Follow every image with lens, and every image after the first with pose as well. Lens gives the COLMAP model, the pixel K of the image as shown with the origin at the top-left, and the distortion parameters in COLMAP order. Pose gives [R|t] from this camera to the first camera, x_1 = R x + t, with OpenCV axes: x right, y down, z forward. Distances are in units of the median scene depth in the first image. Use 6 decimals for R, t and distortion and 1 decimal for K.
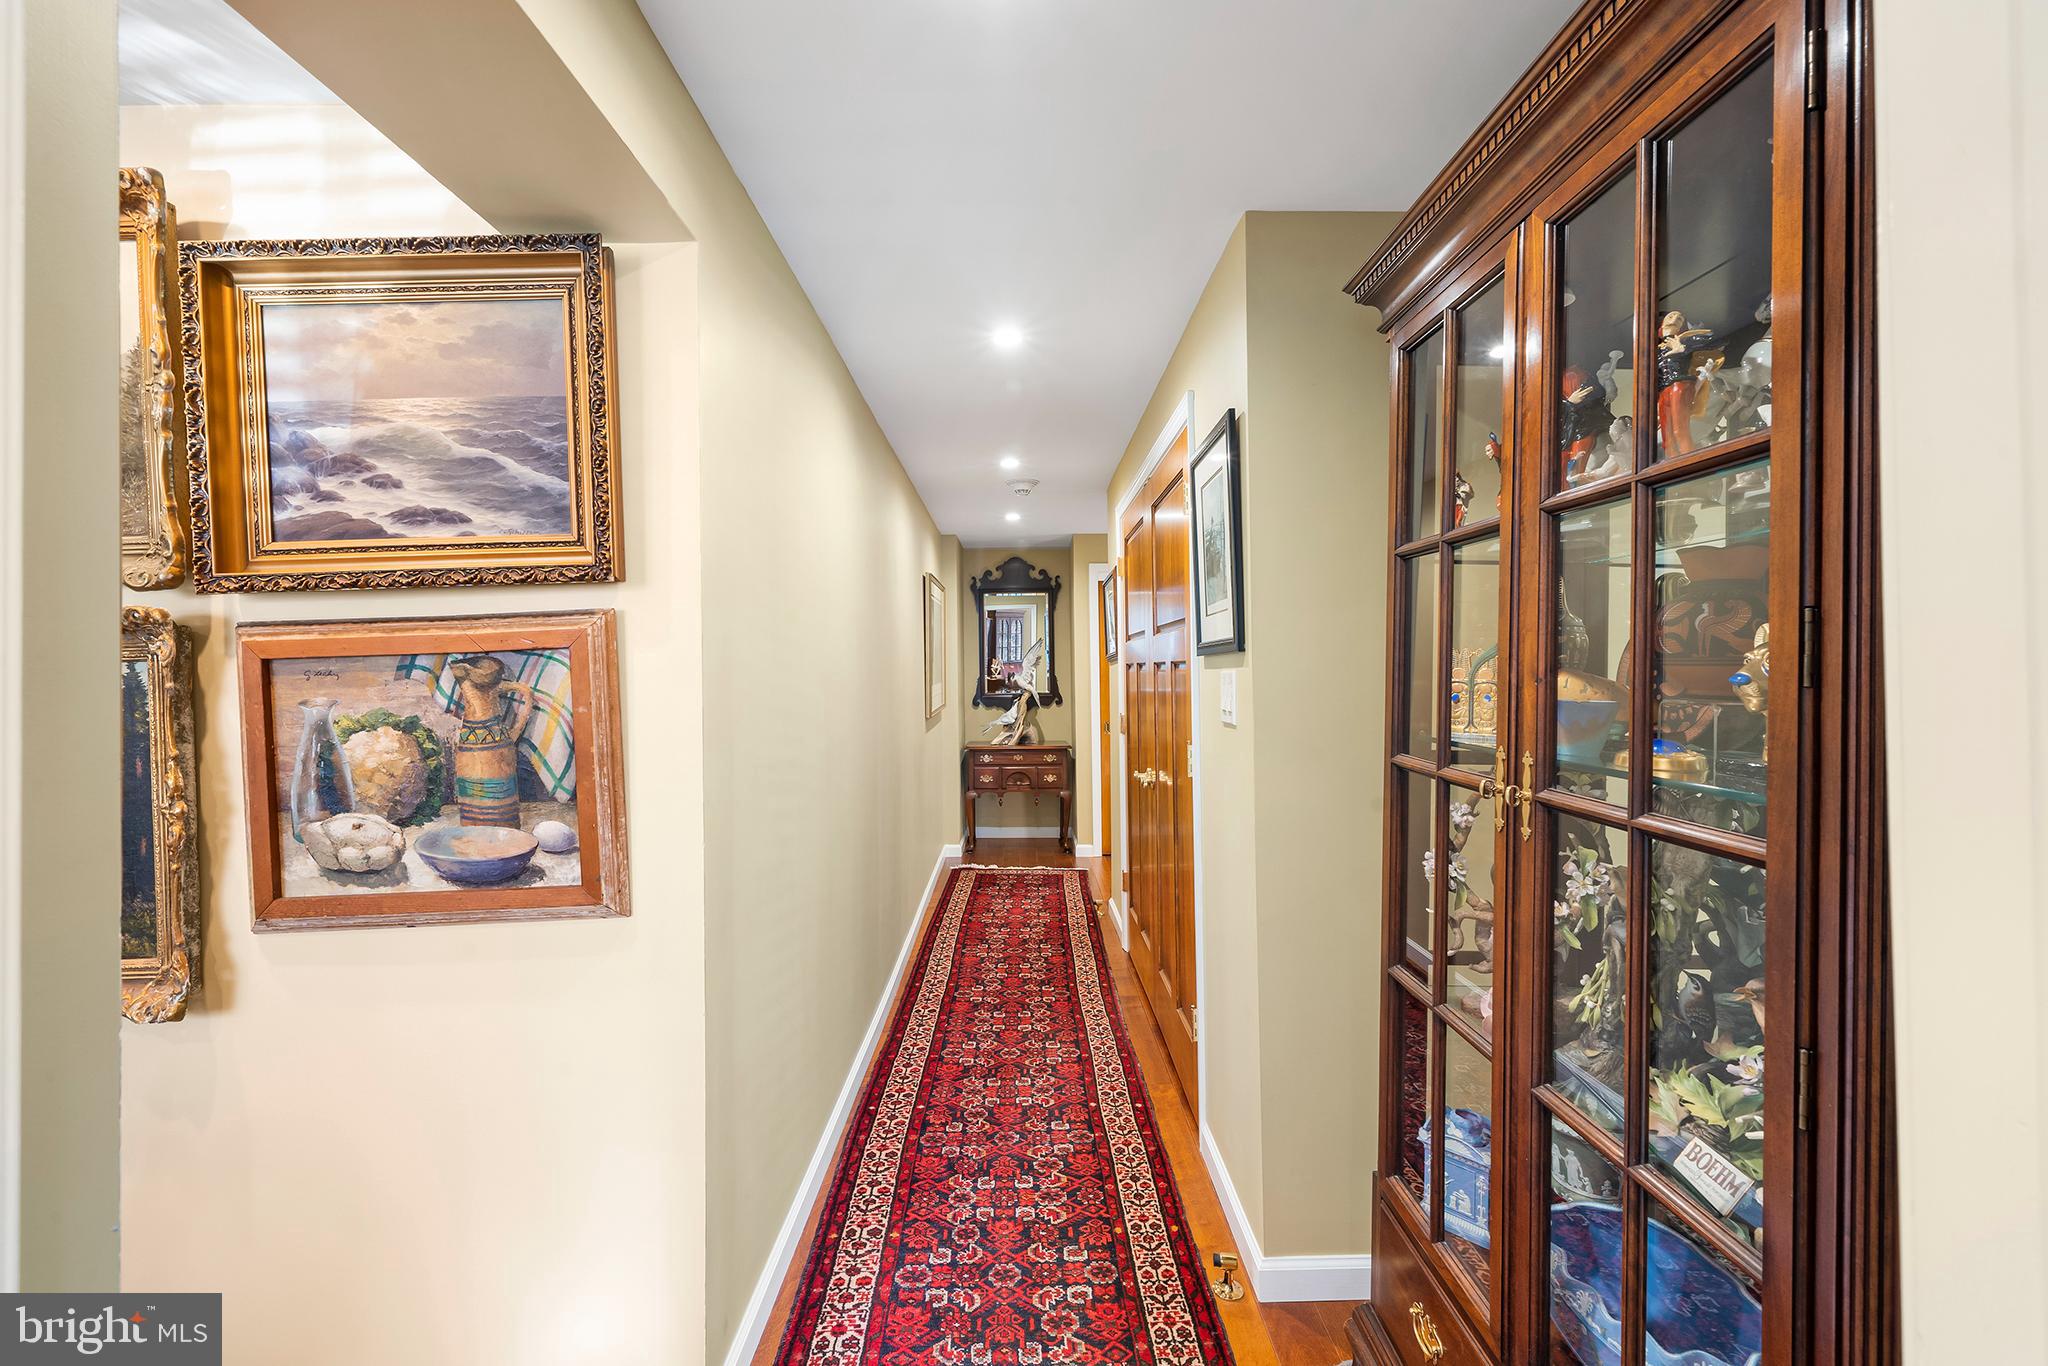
lens RADIAL K [[817.0, 0, 1022.2], [0, 817.0, 683.2], [0, 0, 1]] dist [0.000777, 0.000754]
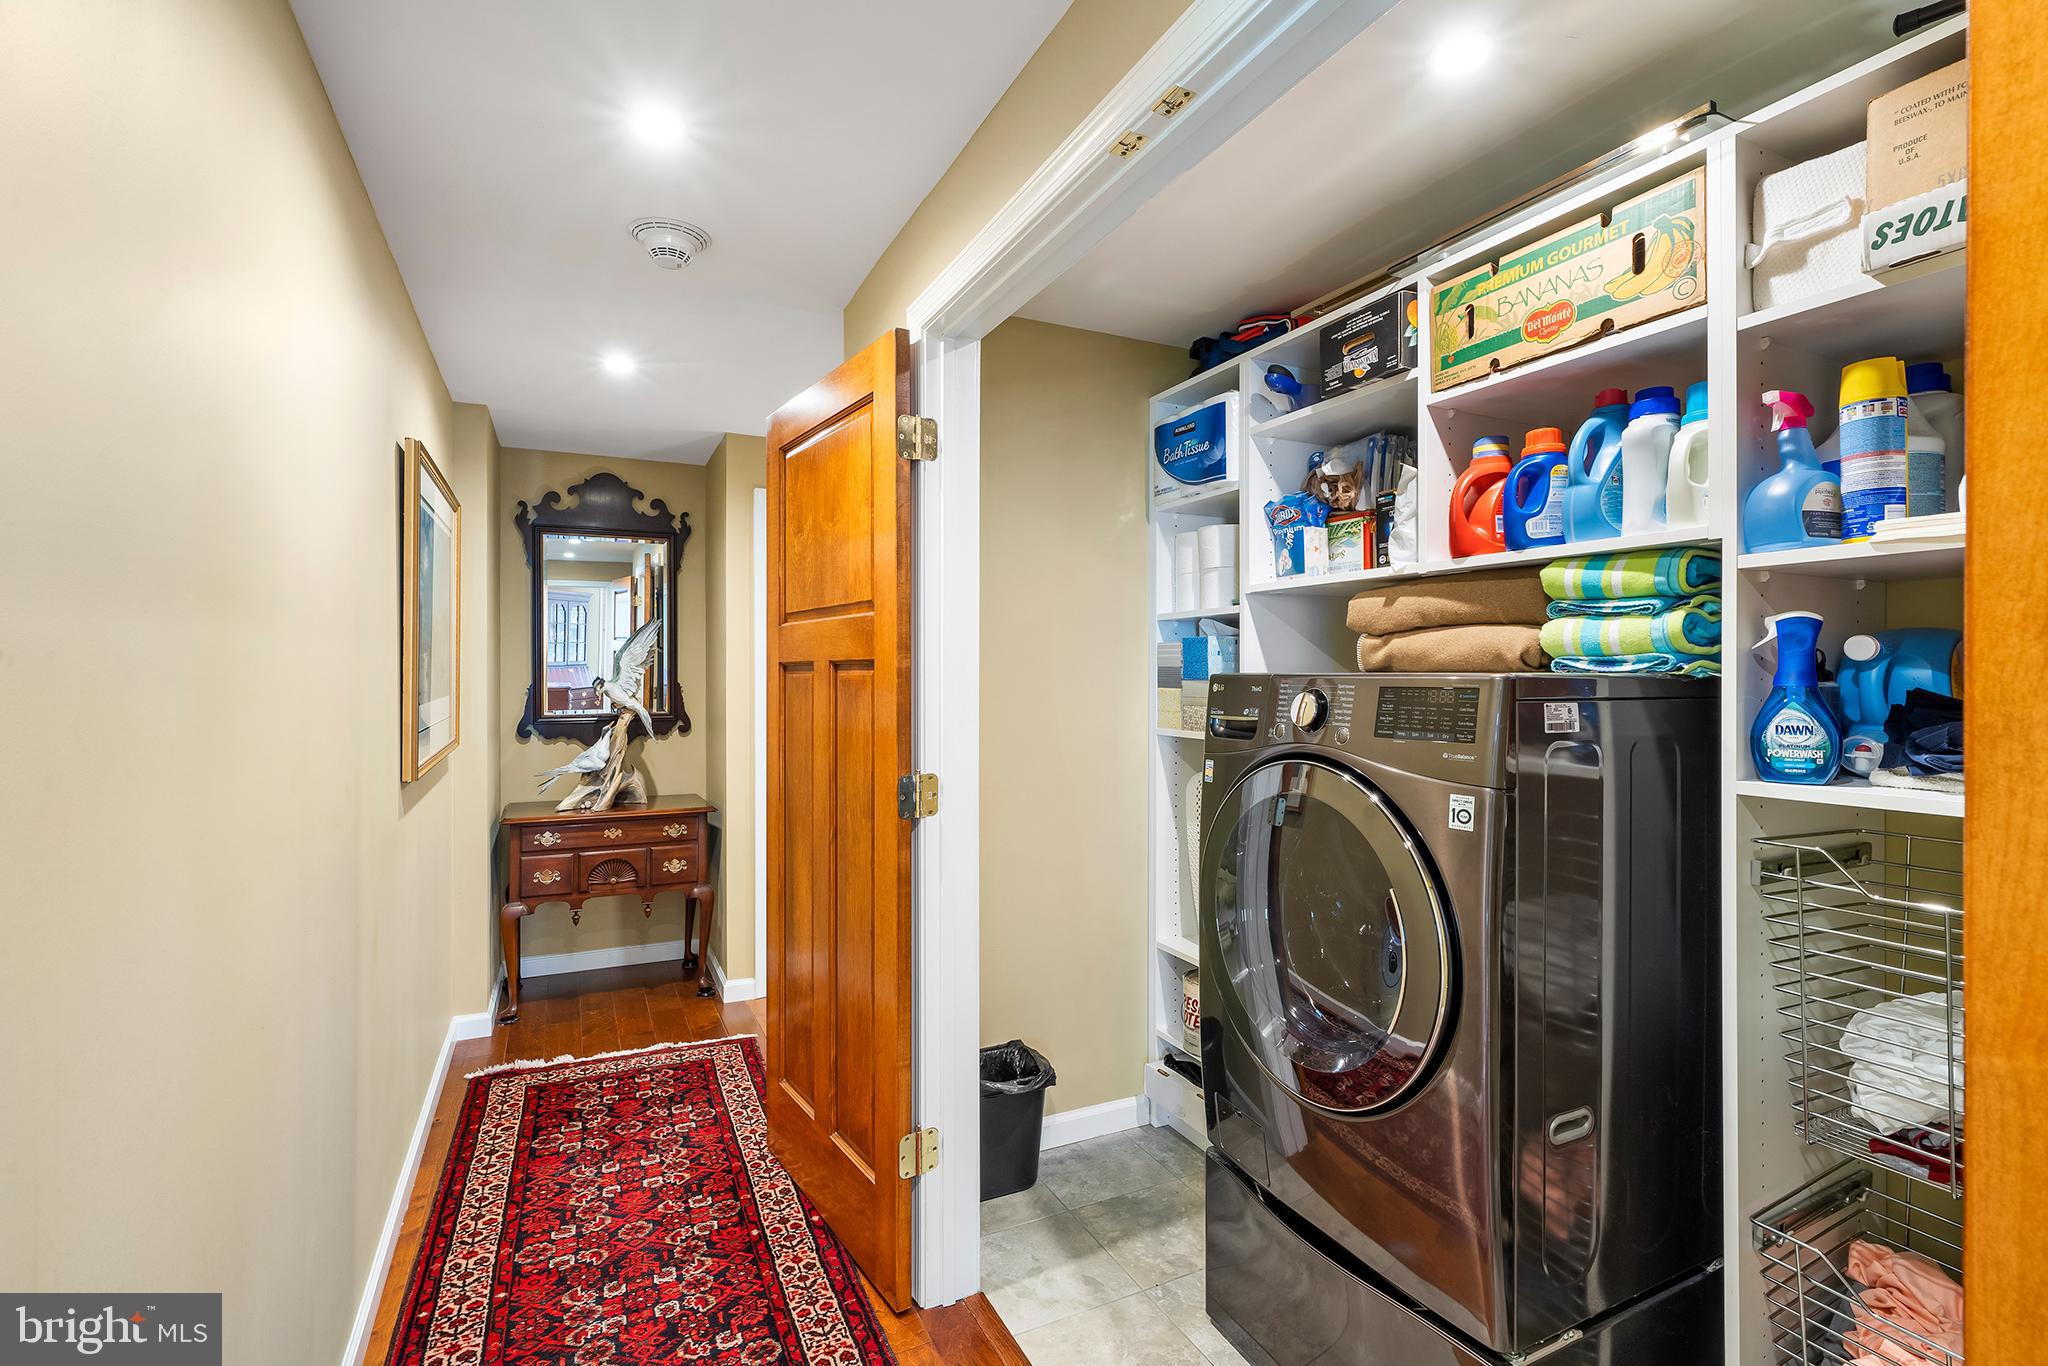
lens RADIAL K [[925.4, 0, 1020.2], [0, 925.4, 677.7], [0, 0, 1]] dist [0.000487, 0.000035]
pose [[0.901085, 0.009793, 0.433532, -0.028345], [-0.003549, 0.999878, -0.015210, -0.004055], [-0.433628, 0.012167, 0.901010, 0.321742]]
